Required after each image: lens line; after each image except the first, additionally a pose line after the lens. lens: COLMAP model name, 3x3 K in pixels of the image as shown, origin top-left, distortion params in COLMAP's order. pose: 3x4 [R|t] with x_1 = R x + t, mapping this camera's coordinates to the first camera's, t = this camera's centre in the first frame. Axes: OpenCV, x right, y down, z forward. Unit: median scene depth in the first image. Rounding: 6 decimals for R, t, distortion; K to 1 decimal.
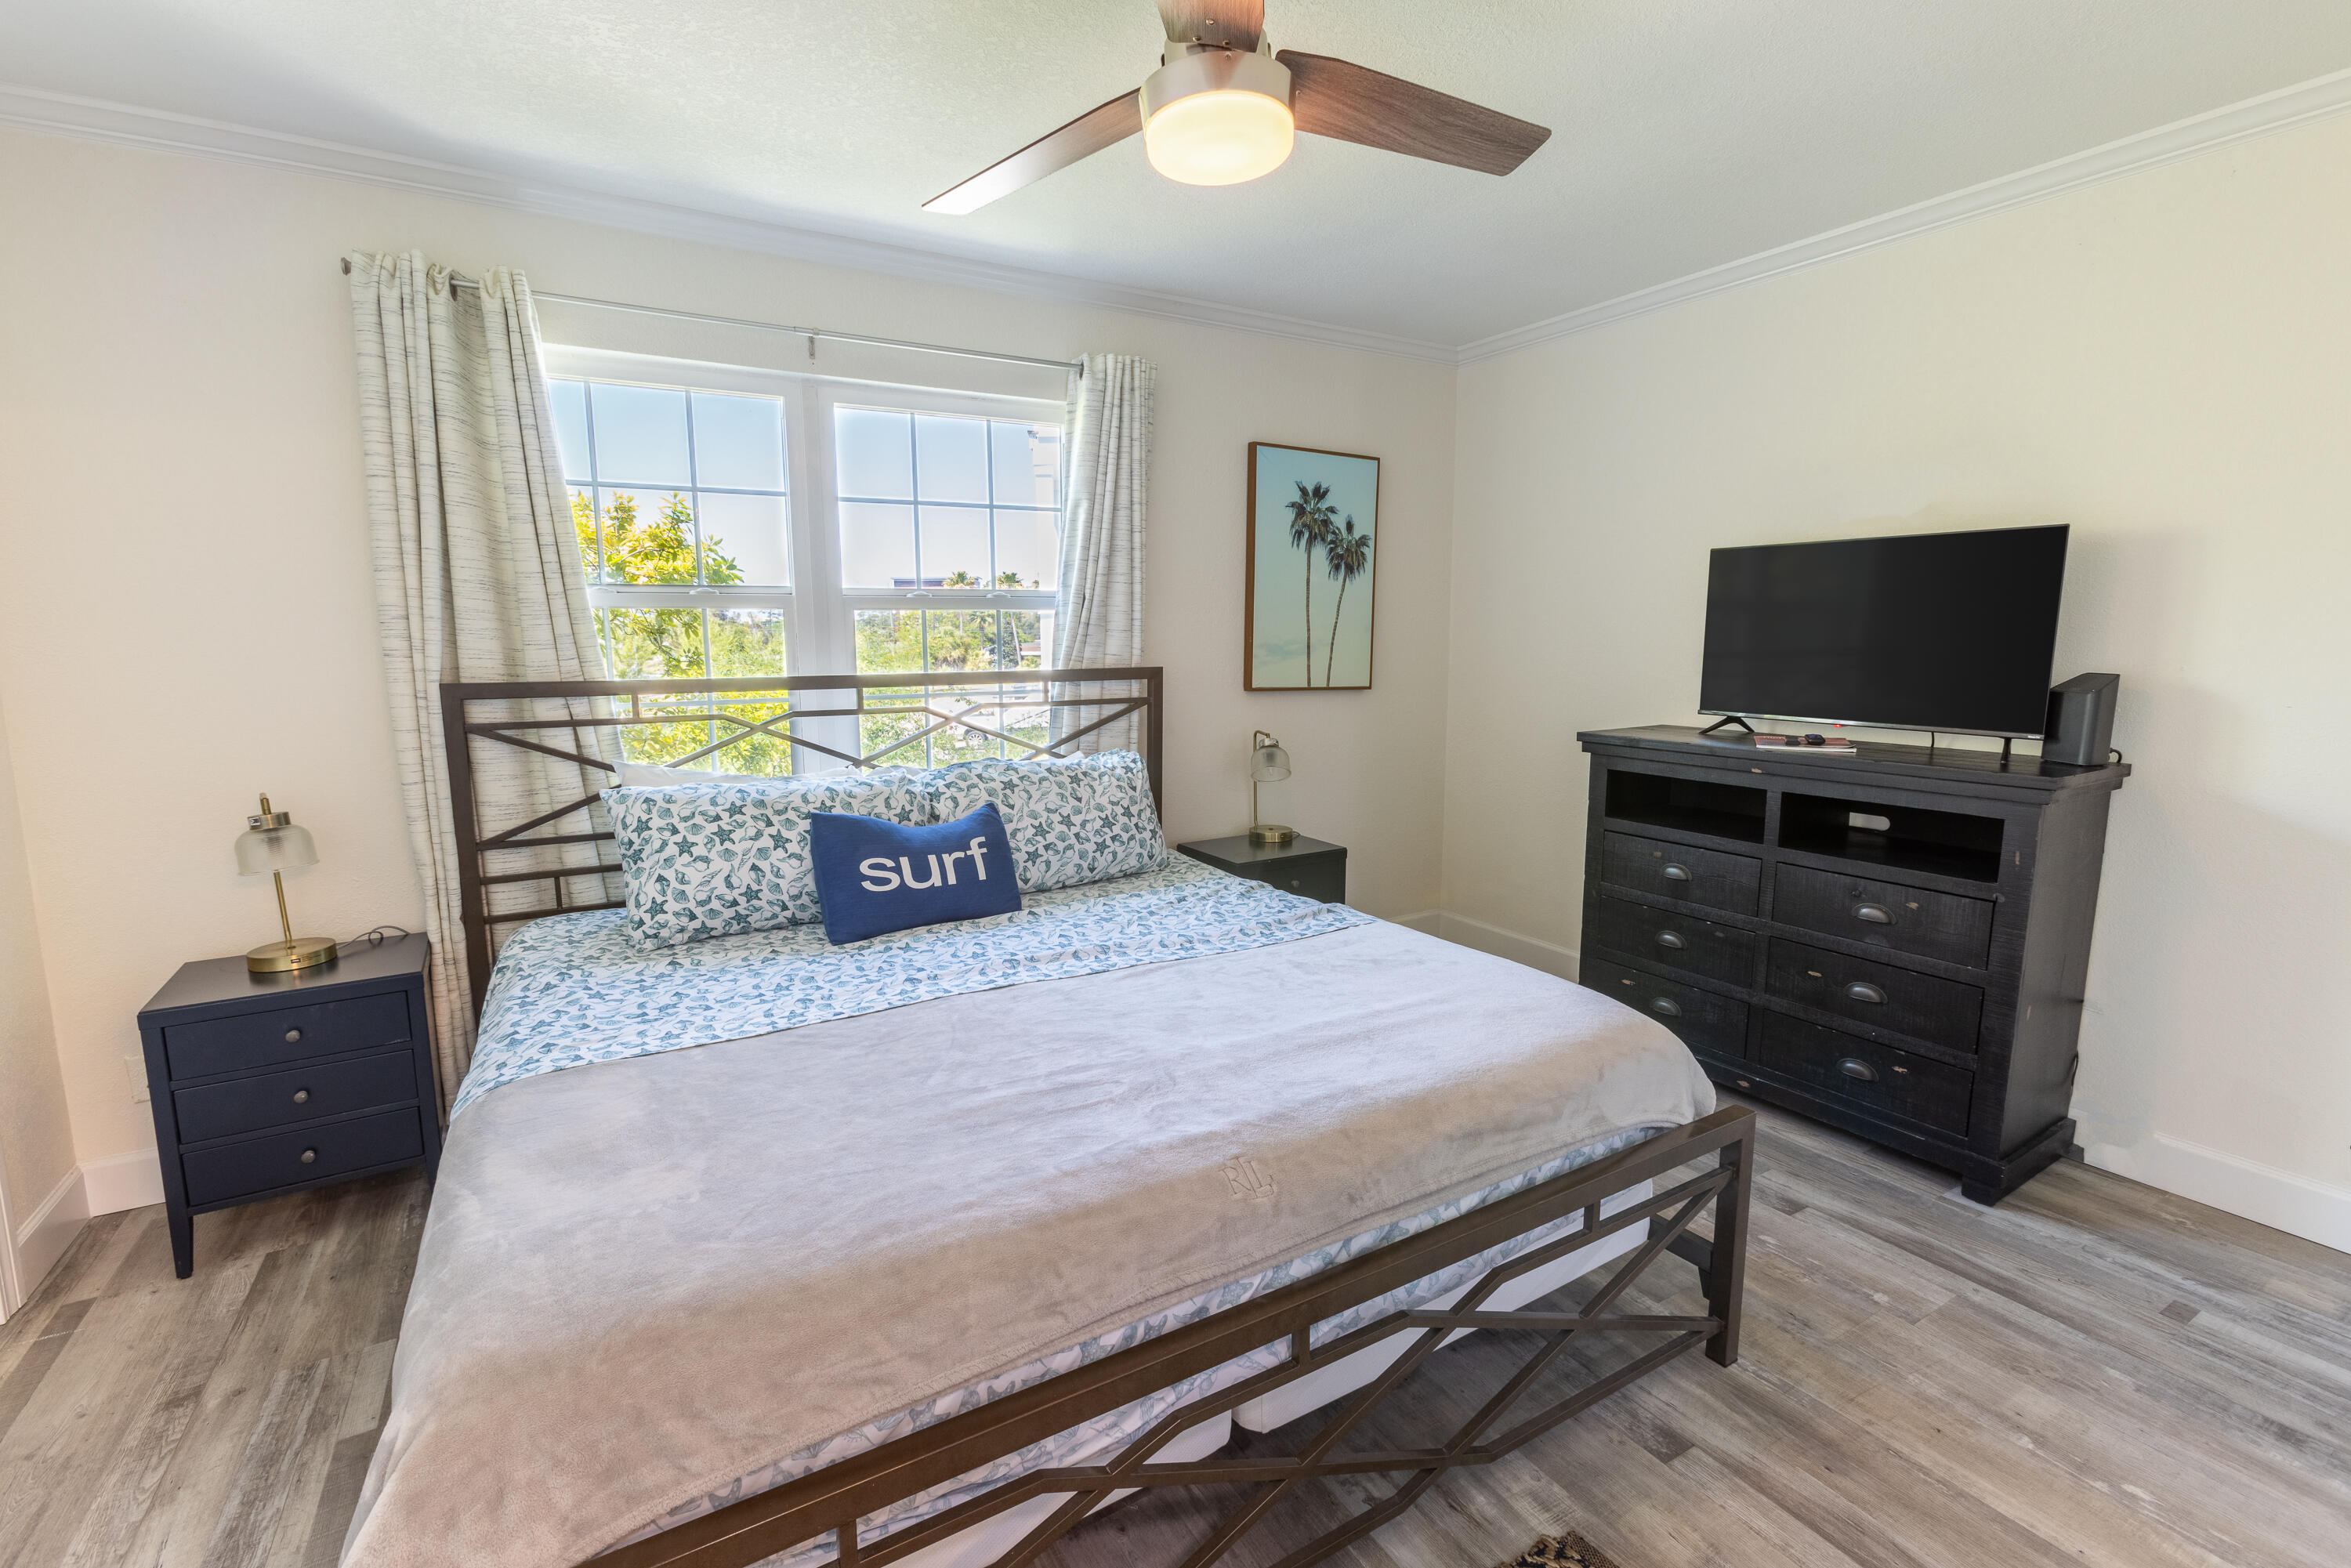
lens RADIAL K [[1042.4, 0, 1173.2], [0, 1042.4, 780.1], [0, 0, 1]] dist [-0.017960, 0.001076]
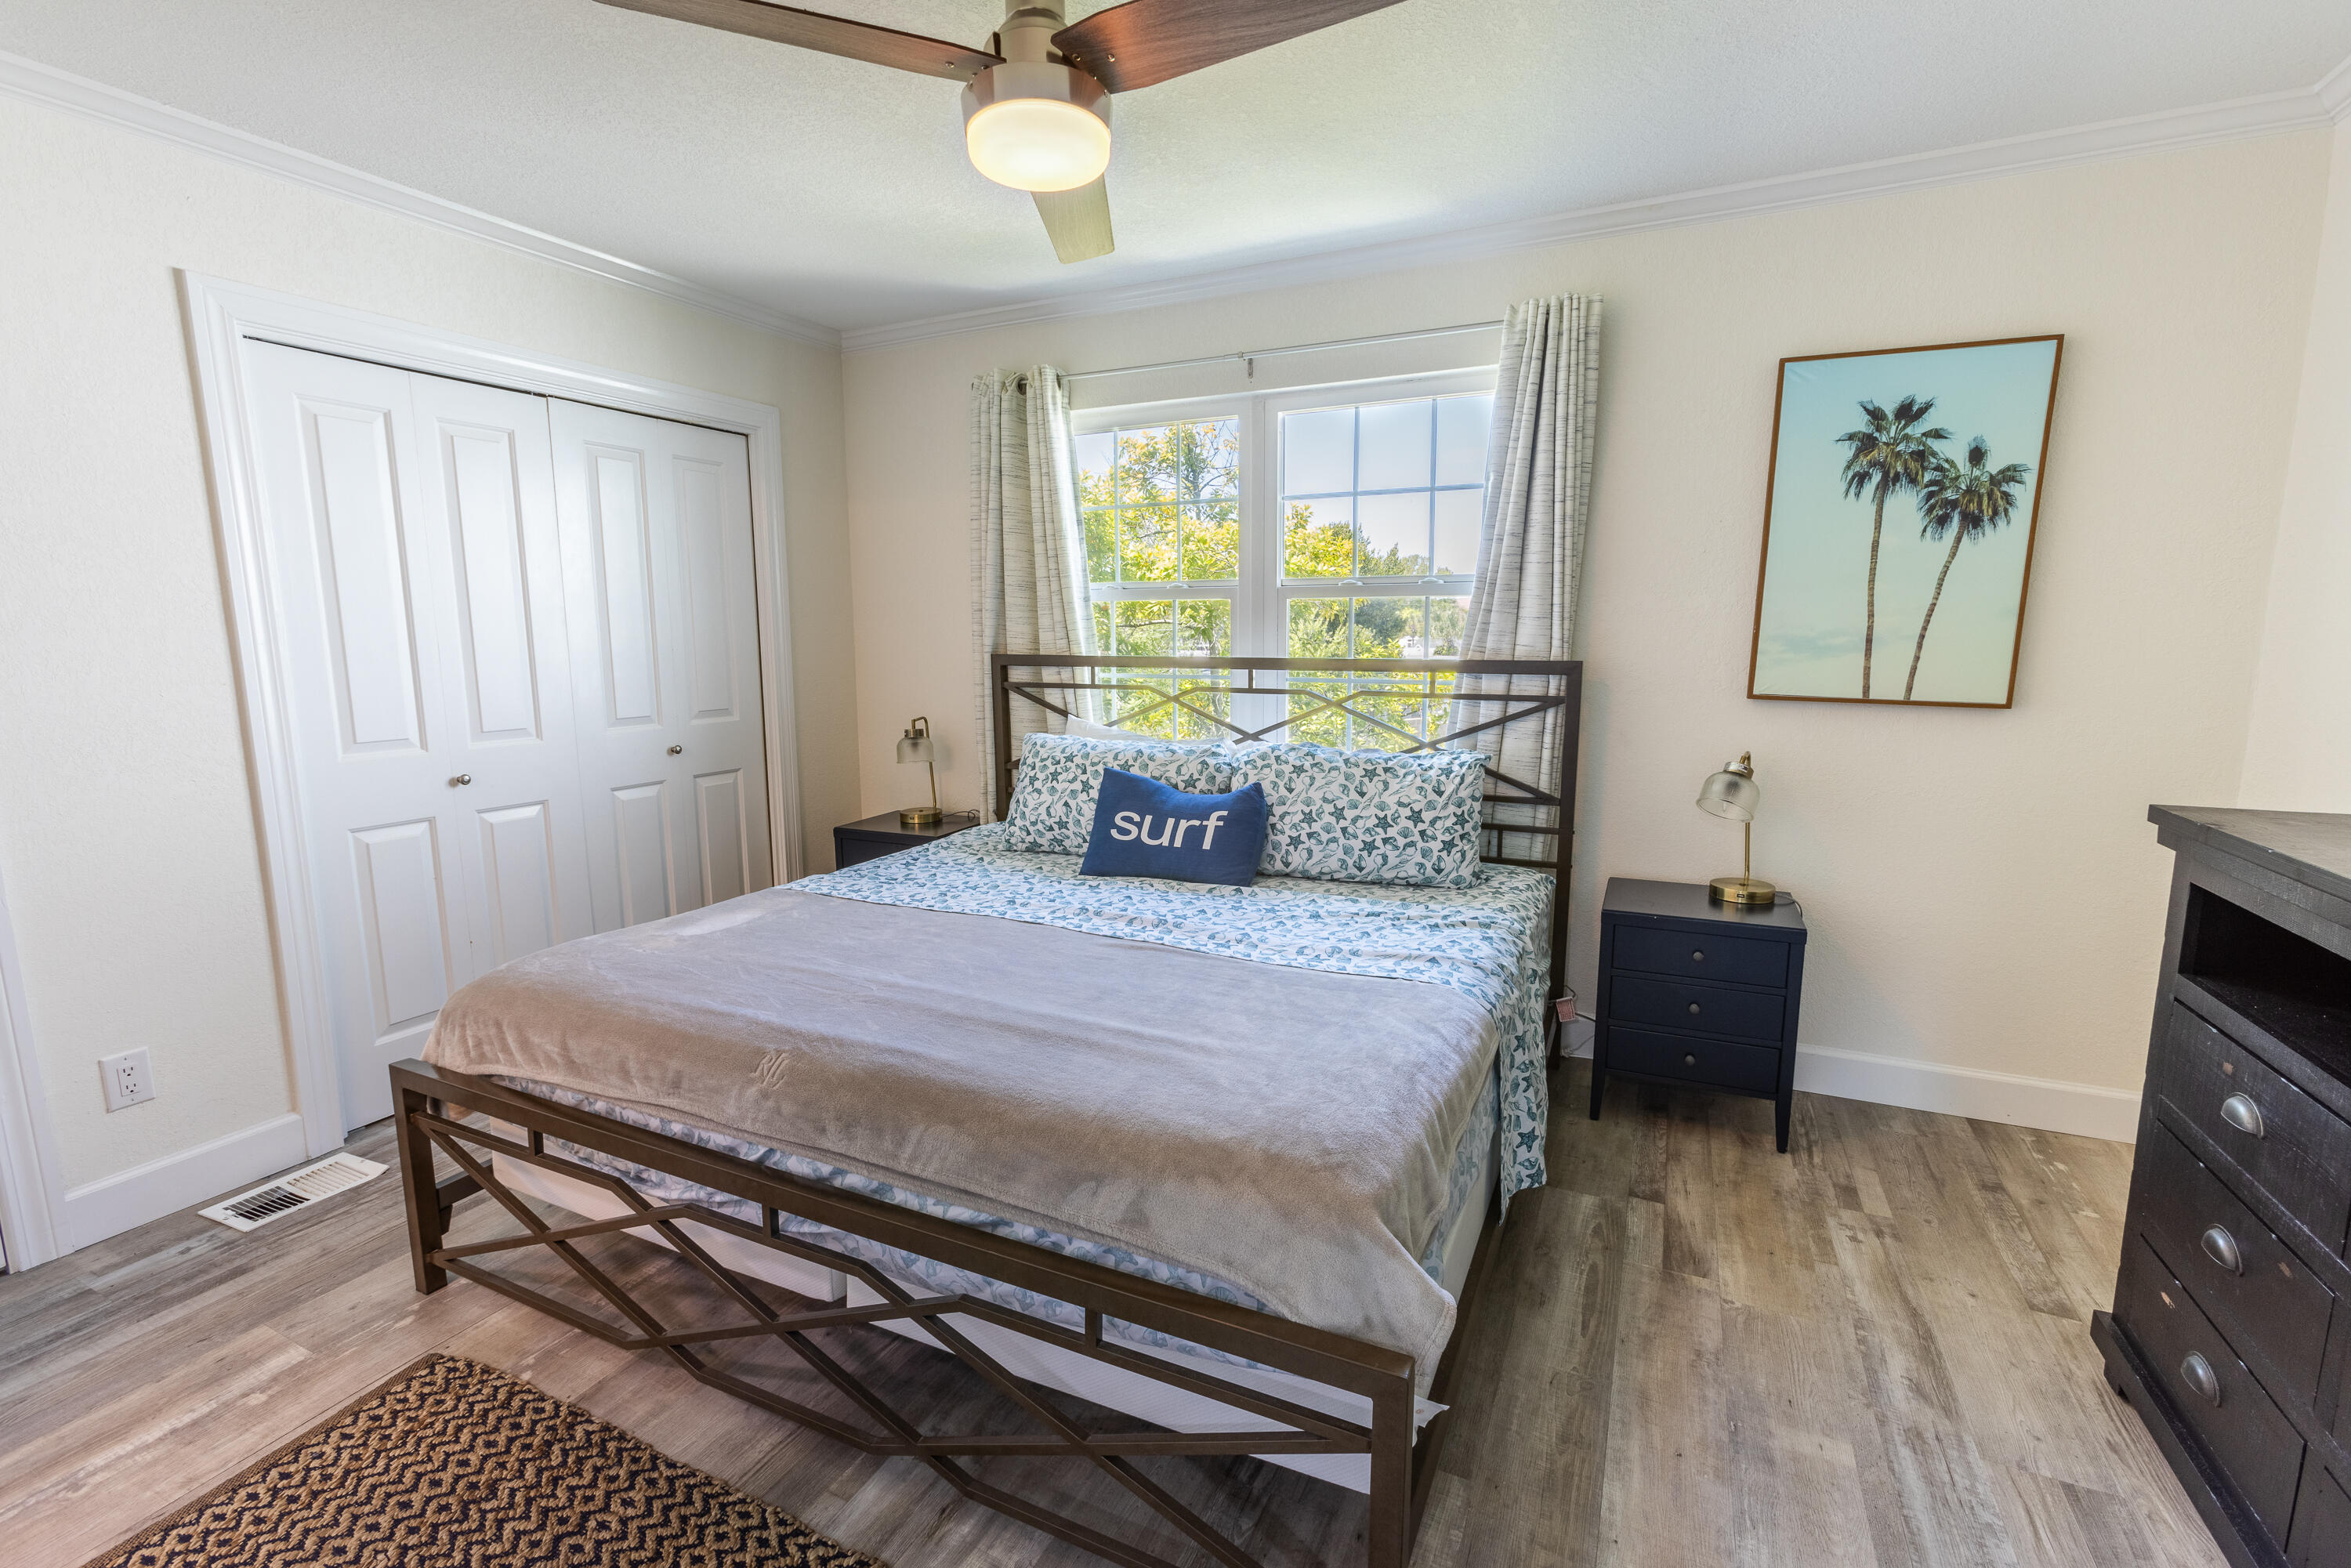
lens RADIAL K [[1042.4, 0, 1173.2], [0, 1042.4, 780.1], [0, 0, 1]] dist [-0.017960, 0.001076]
pose [[0.552234, 0.124757, -0.824301, 0.629566], [-0.112947, 0.990820, 0.074292, -0.048066], [0.826003, 0.052076, 0.561256, 0.332122]]
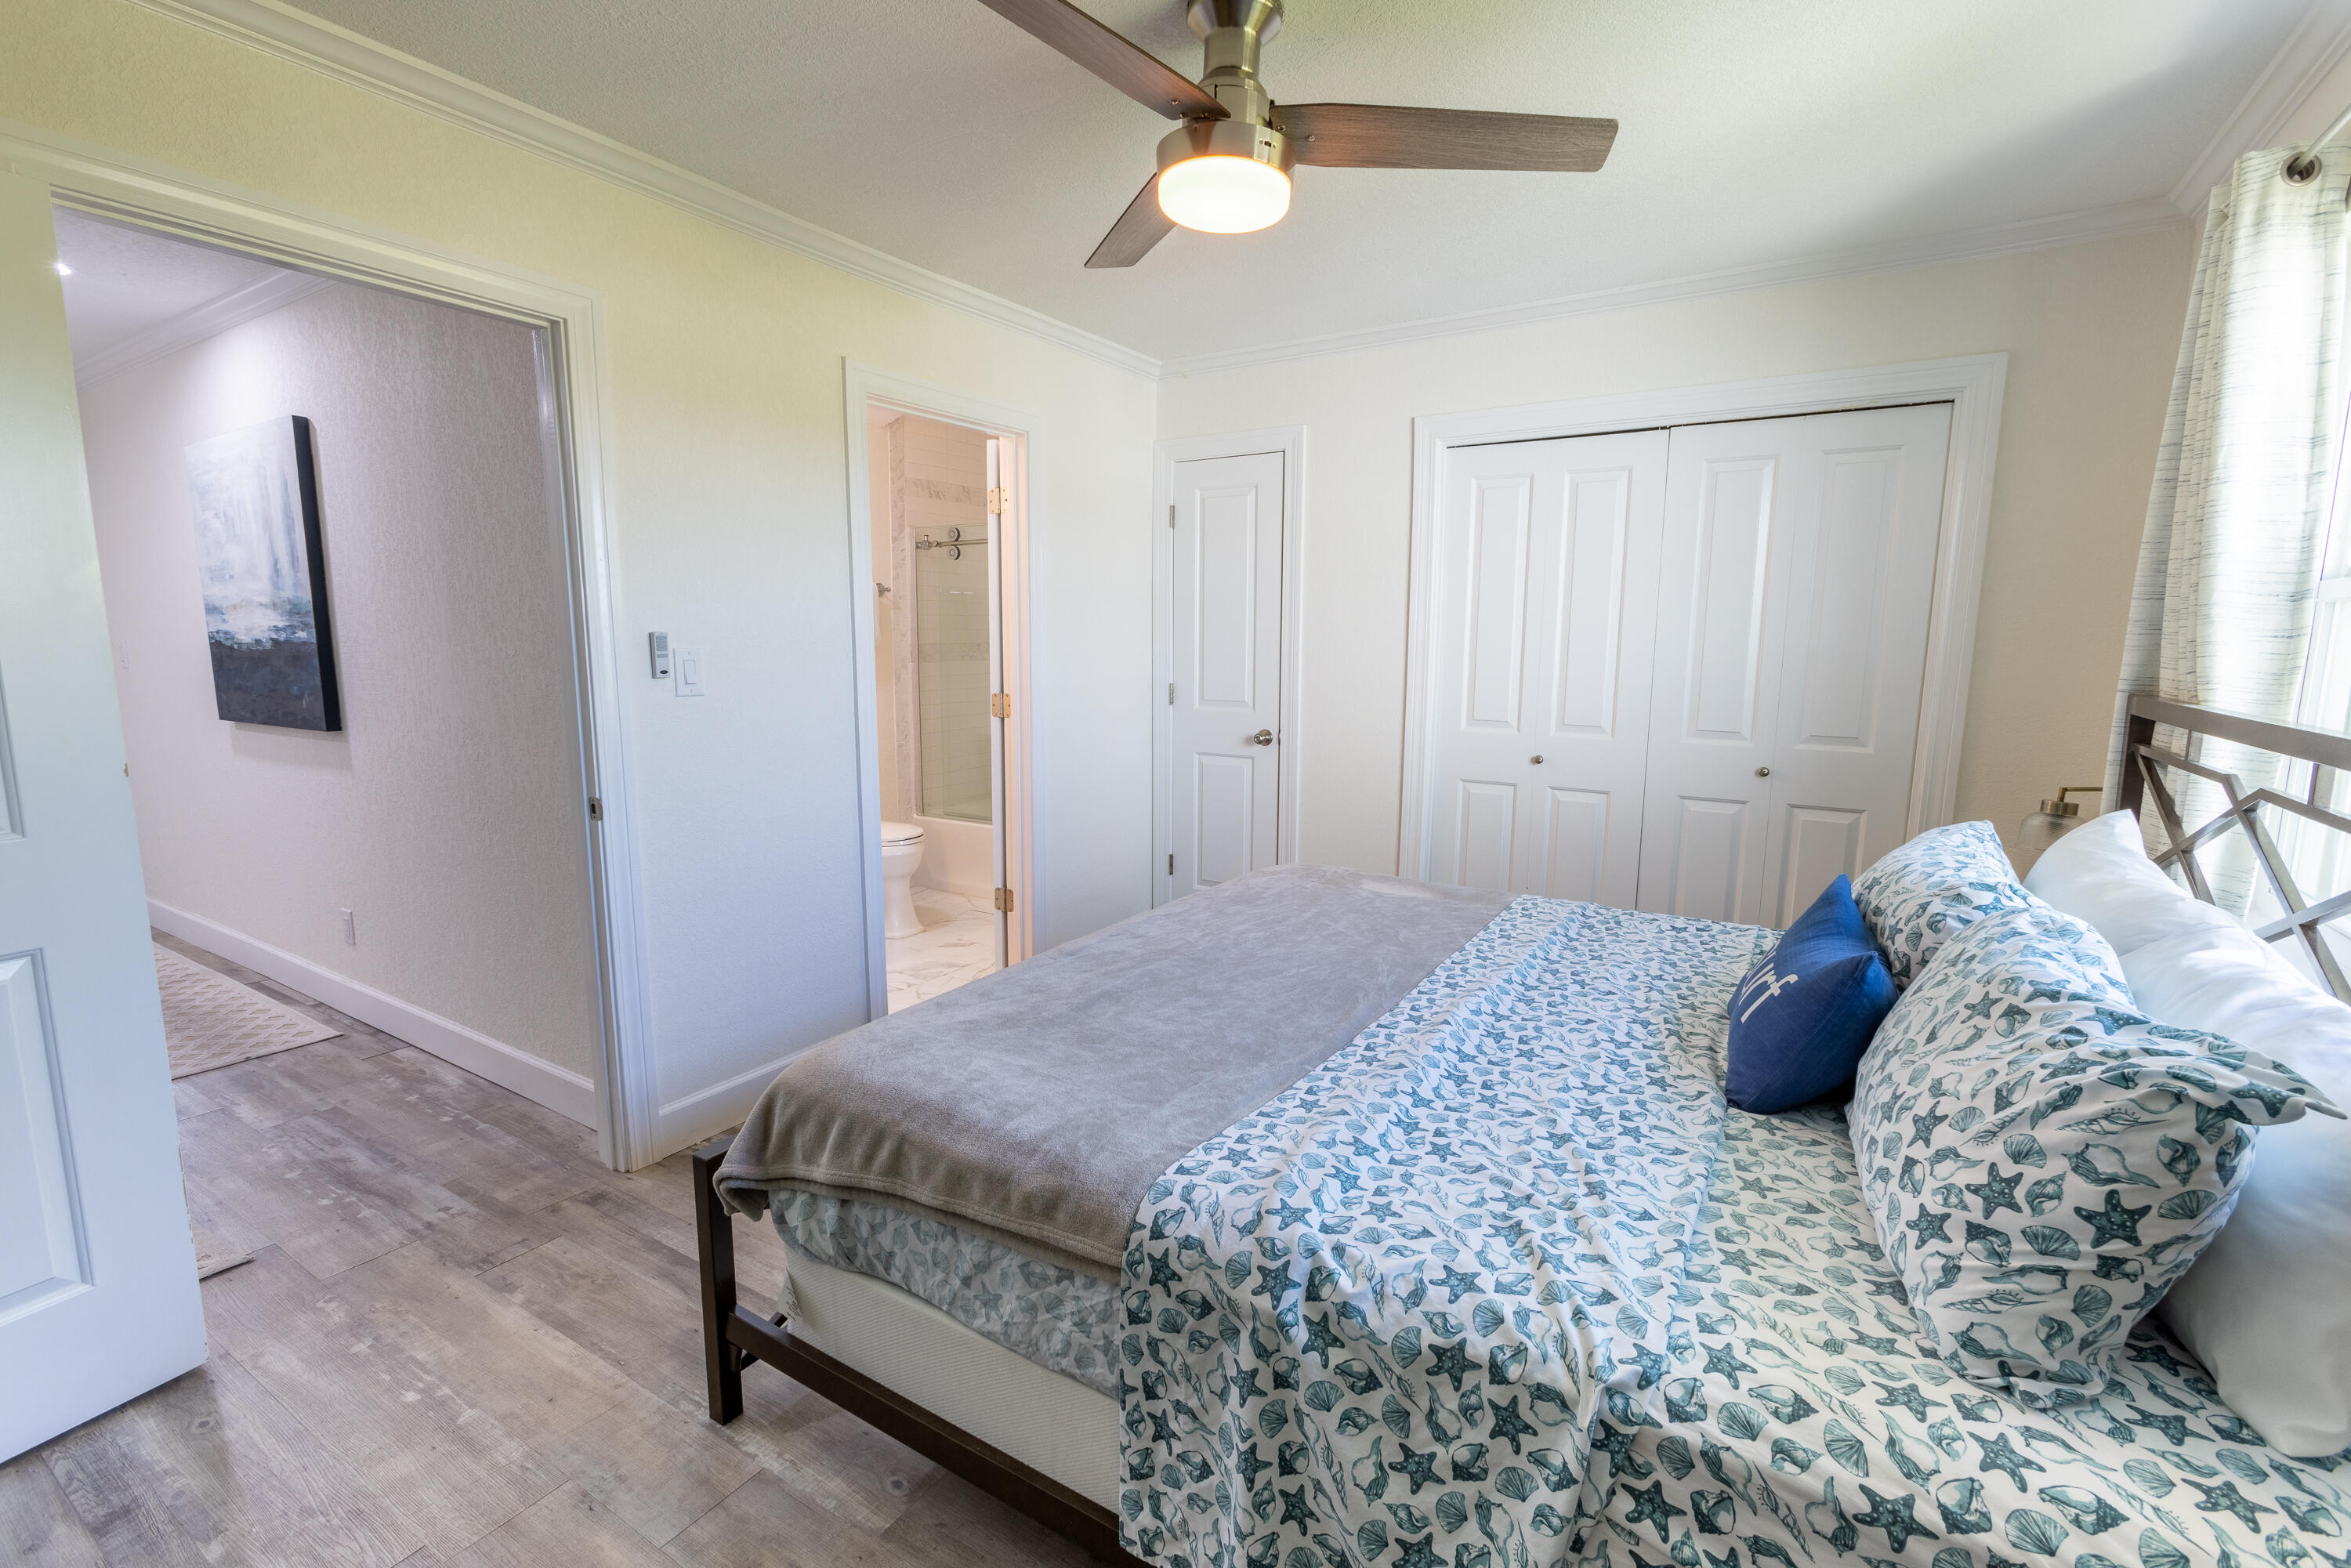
lens RADIAL K [[1042.4, 0, 1173.2], [0, 1042.4, 780.1], [0, 0, 1]] dist [-0.017960, 0.001076]
pose [[-0.893296, 0.063074, -0.445021, 0.373542], [-0.061624, 0.963568, 0.260269, -0.178716], [0.445224, 0.259922, -0.856864, 1.252020]]
